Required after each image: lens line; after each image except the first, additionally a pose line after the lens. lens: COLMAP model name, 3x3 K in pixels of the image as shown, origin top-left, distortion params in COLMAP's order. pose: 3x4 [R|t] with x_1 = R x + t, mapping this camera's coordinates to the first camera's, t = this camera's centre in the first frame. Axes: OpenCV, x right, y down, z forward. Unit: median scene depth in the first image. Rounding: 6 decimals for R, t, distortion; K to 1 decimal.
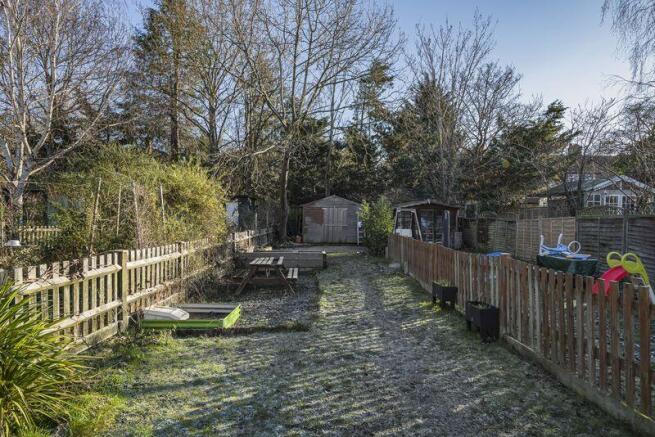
lens RADIAL K [[442.0, 0, 327.5], [0, 442.0, 218.5], [0, 0, 1]] dist [-0.000557, -0.000364]
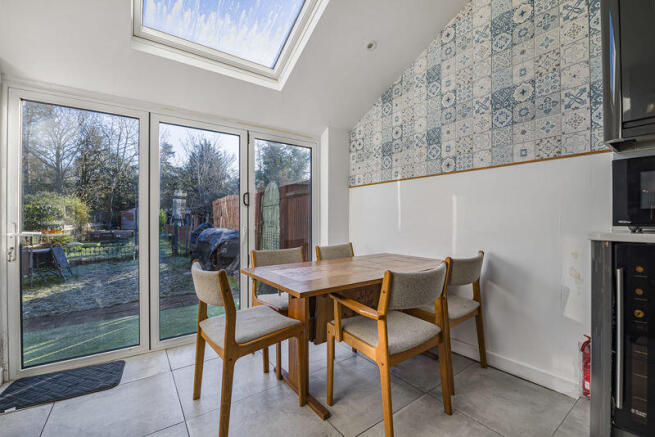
lens RADIAL K [[273.4, 0, 327.5], [0, 273.4, 218.5], [0, 0, 1]] dist [-0.016459, 0.000064]
pose [[0.825418, 0.005252, 0.564498, 0.020906], [-0.002611, 0.999982, -0.005487, 0.006362], [-0.564516, 0.003055, 0.825416, -0.569841]]
